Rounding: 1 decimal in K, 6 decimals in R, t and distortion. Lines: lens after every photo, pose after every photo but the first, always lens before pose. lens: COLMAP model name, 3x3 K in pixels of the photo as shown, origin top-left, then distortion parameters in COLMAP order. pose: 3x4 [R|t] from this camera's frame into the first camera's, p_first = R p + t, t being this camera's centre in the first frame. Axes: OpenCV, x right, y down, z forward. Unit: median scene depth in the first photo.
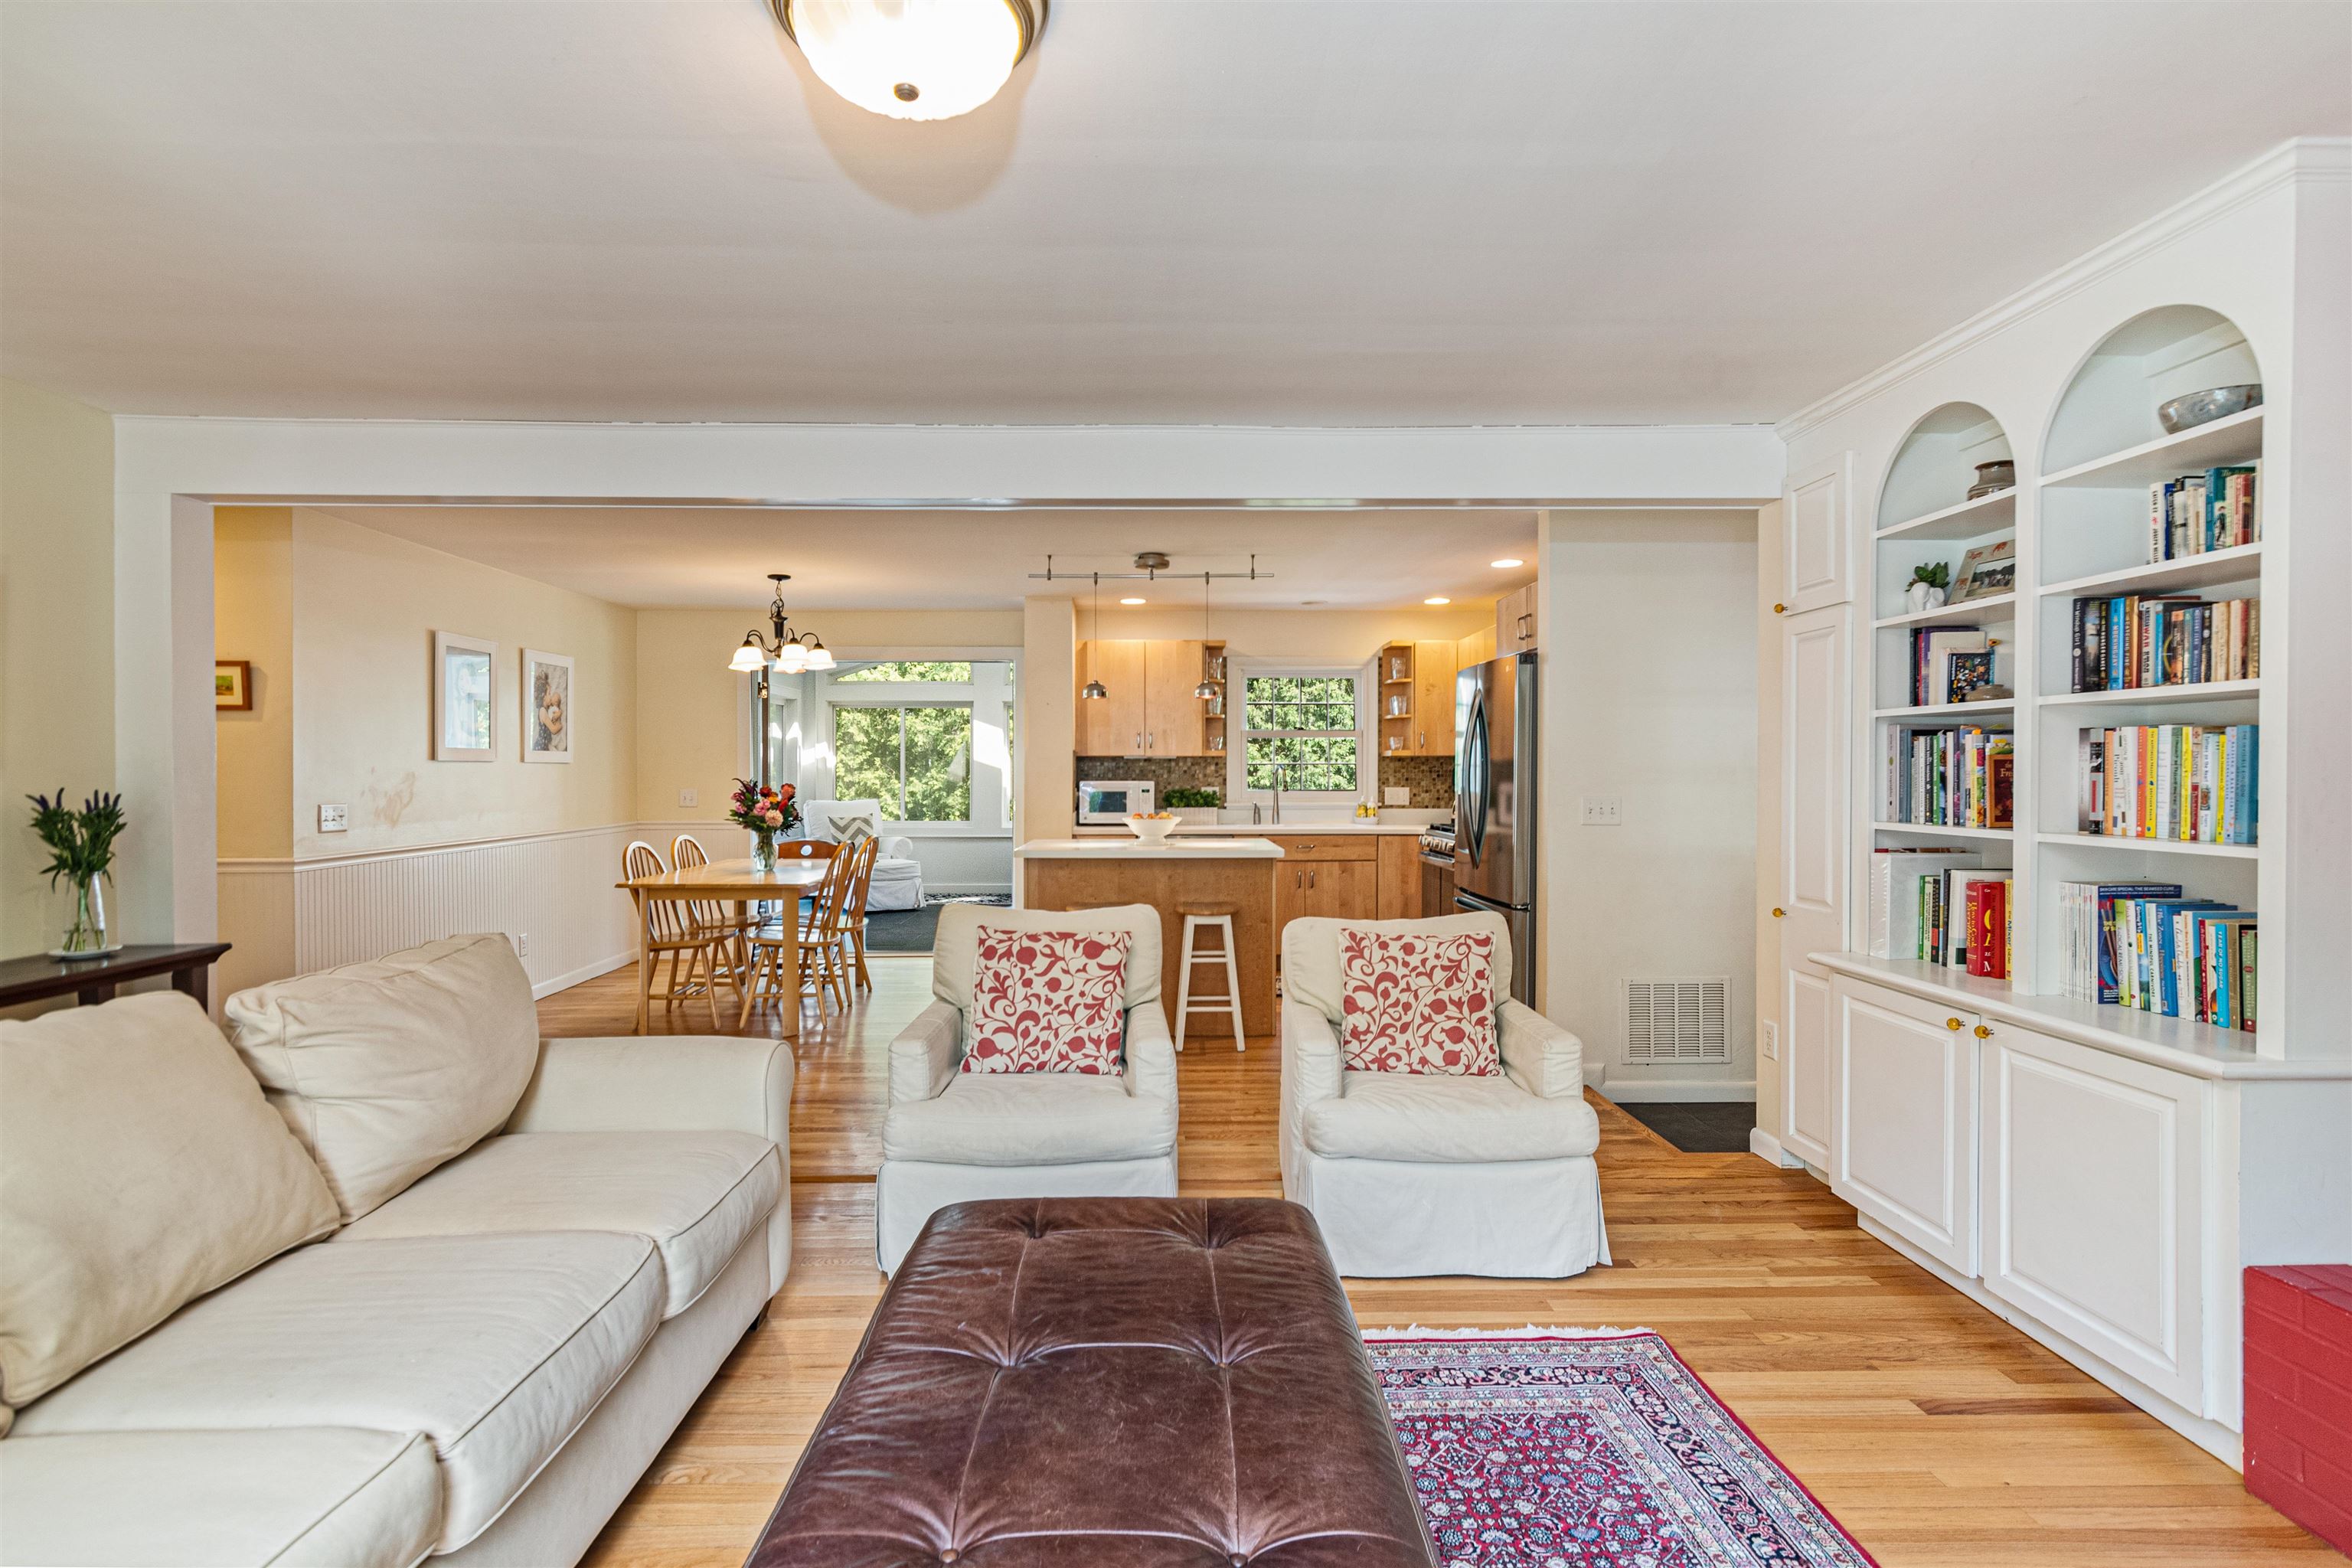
lens RADIAL K [[1147.9, 0, 1159.2], [0, 1147.9, 783.7], [0, 0, 1]] dist [-0.003302, 0.002357]
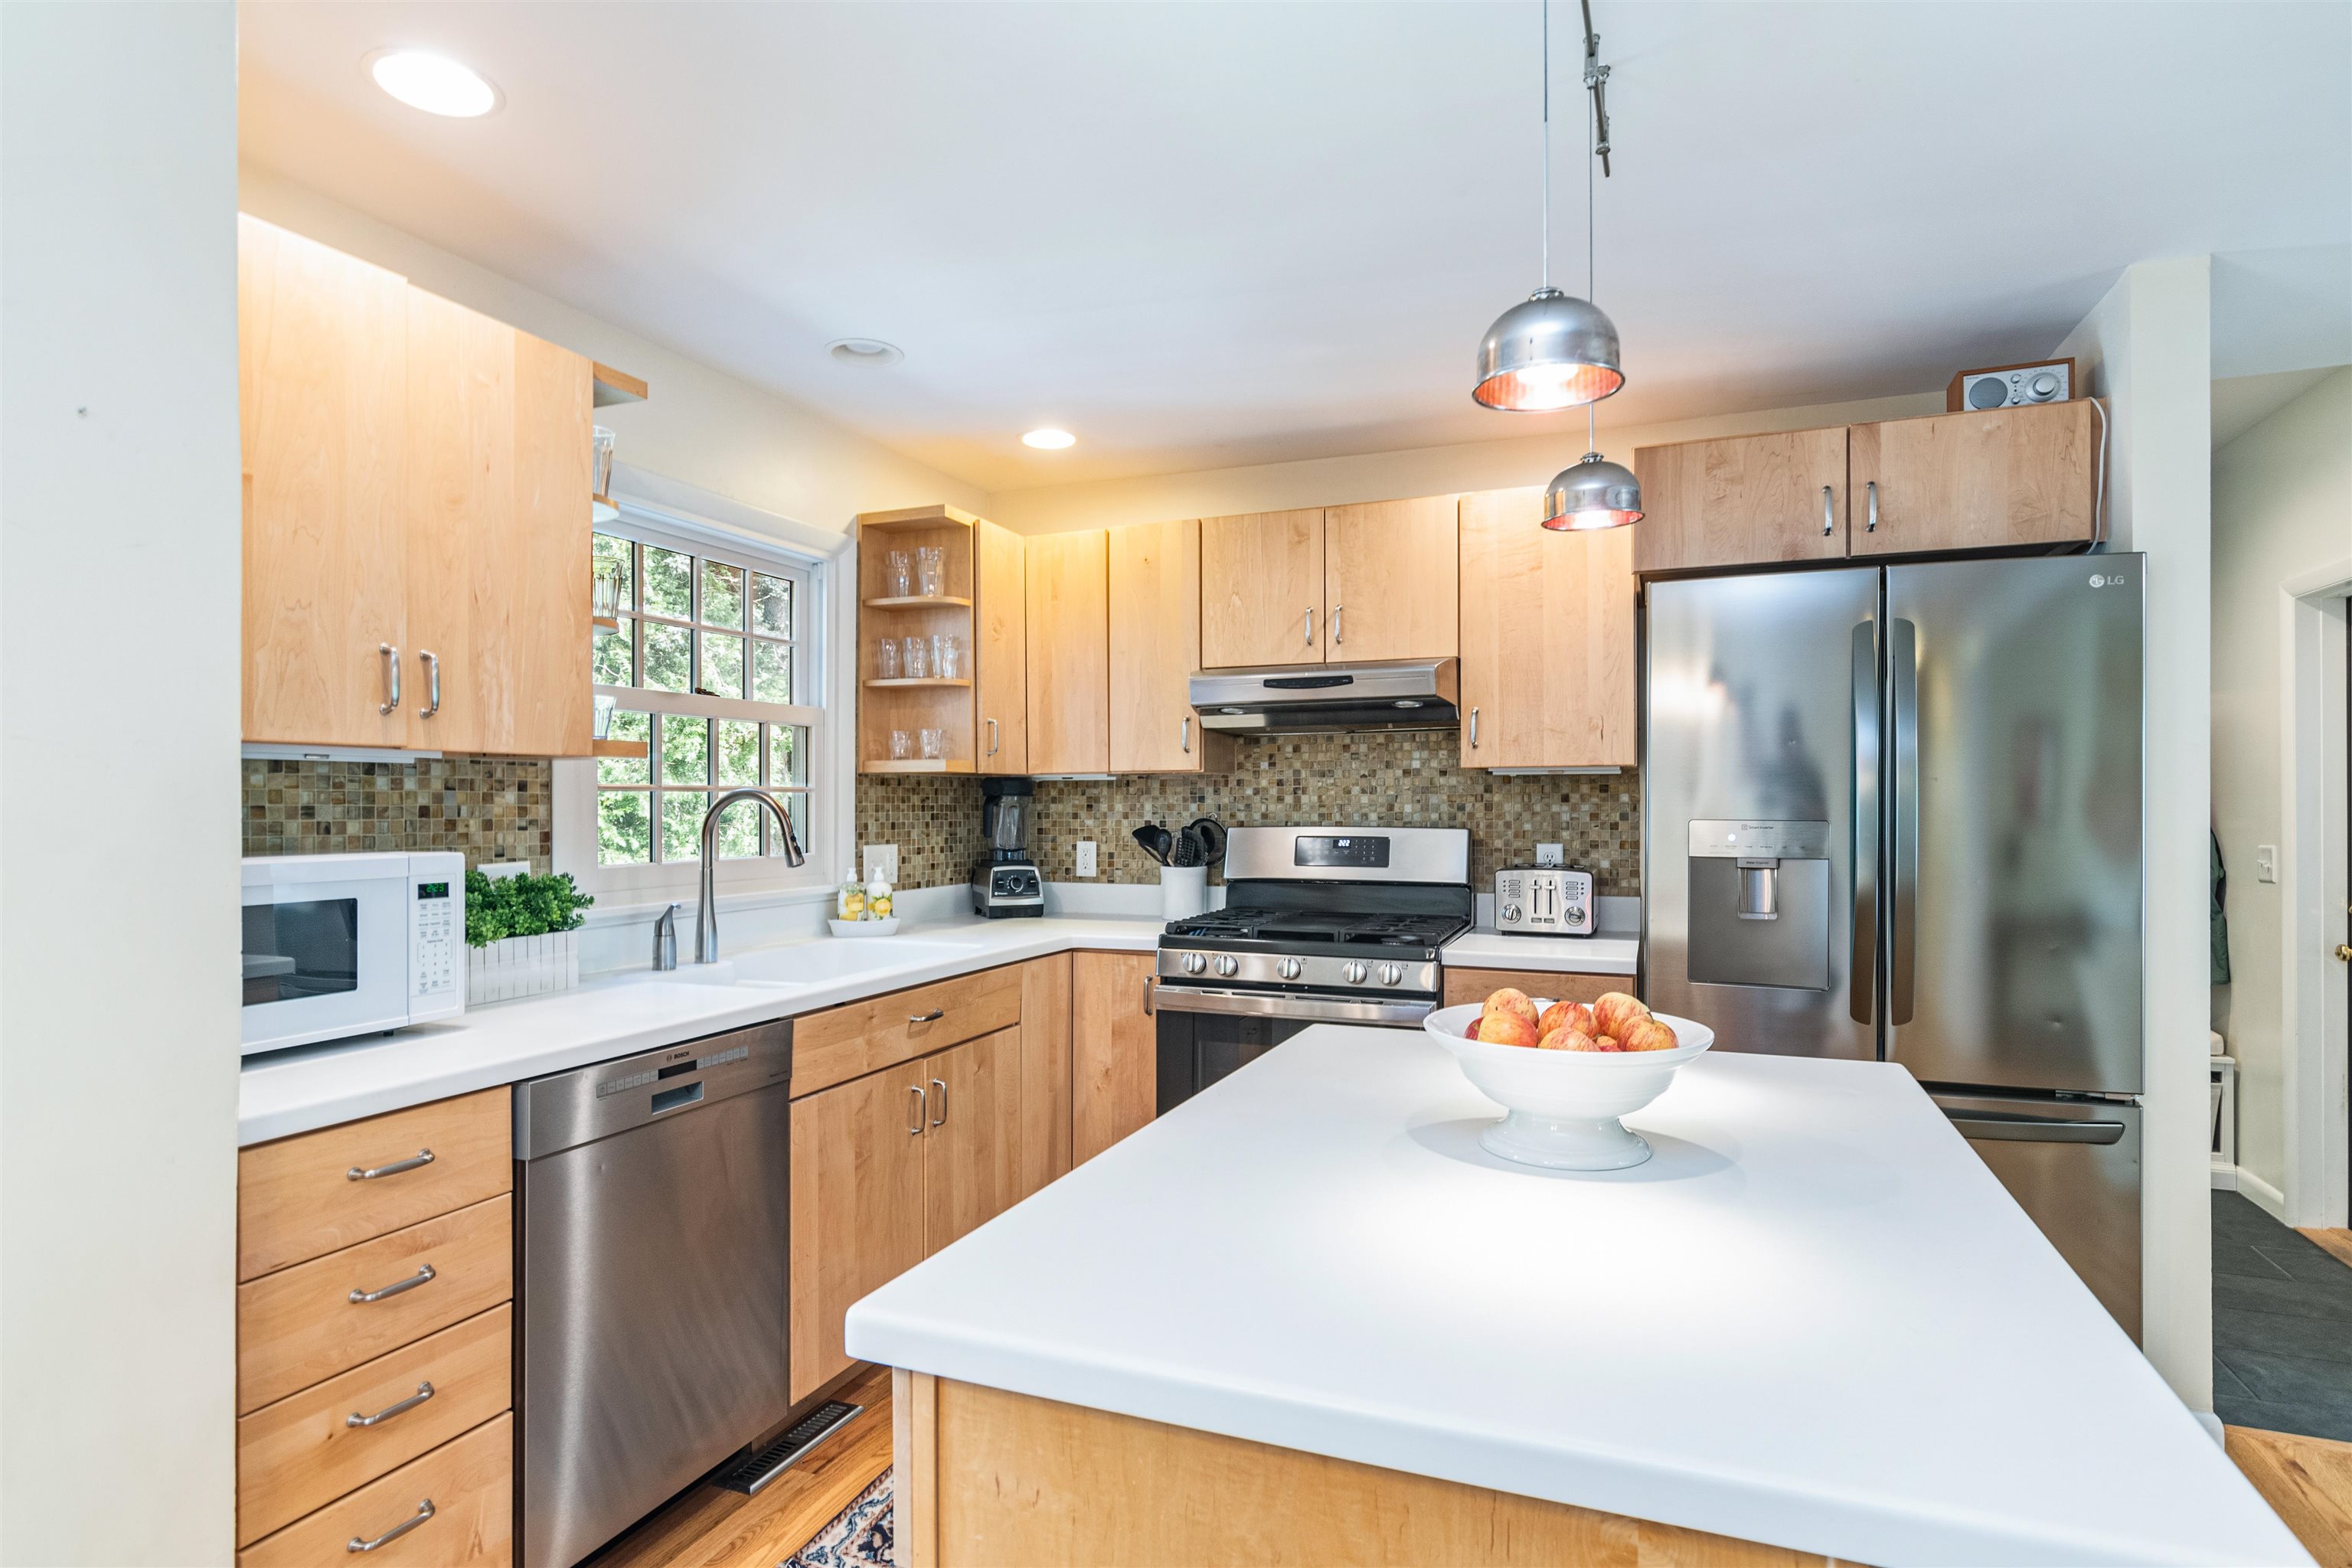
lens RADIAL K [[1199.9, 0, 1177.0], [0, 1199.9, 803.9], [0, 0, 1]] dist [-0.007088, -0.000307]
pose [[0.388969, -0.000031, 0.921251, -0.416874], [0.013821, 0.999888, -0.005802, -0.019752], [-0.921147, 0.014990, 0.388926, 1.715867]]
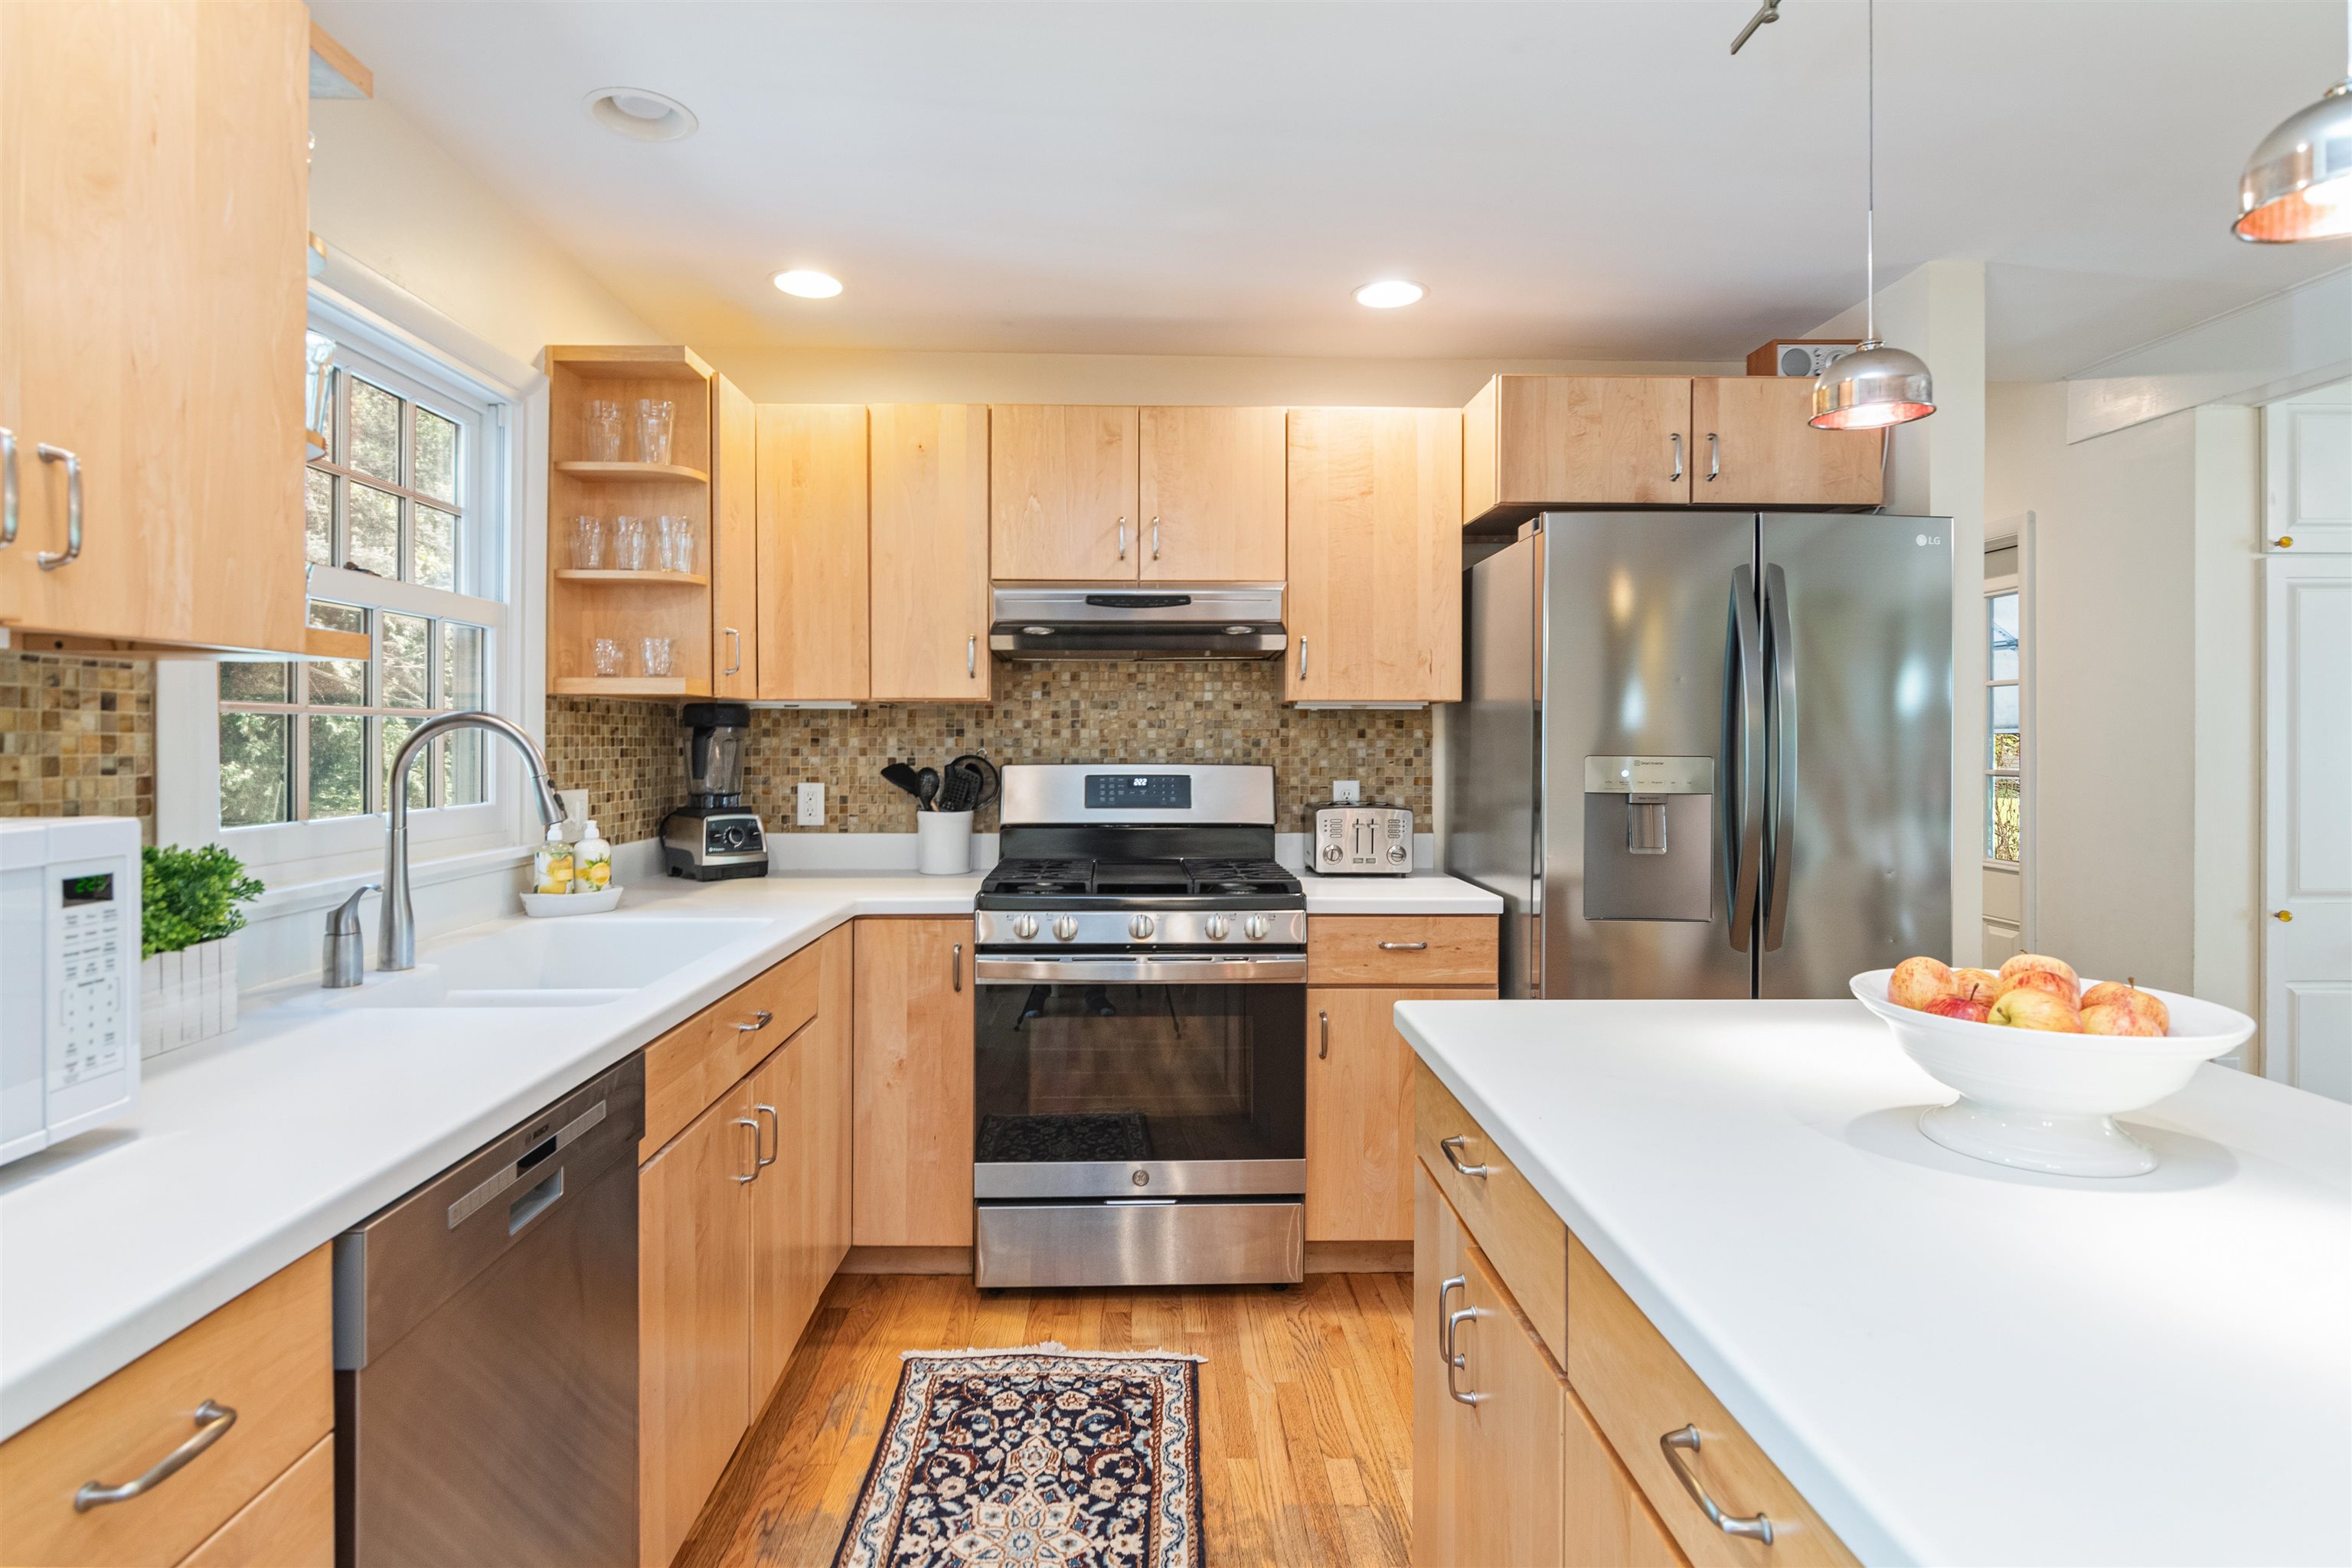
lens RADIAL K [[1199.9, 0, 1158.2], [0, 1199.9, 744.2], [0, 0, 1]] dist [-0.007088, -0.000307]
pose [[-0.004100, -0.002309, 0.999989, -0.335568], [0.010657, 0.999940, 0.002352, -0.021724], [-0.999935, 0.010667, -0.004075, 1.993909]]
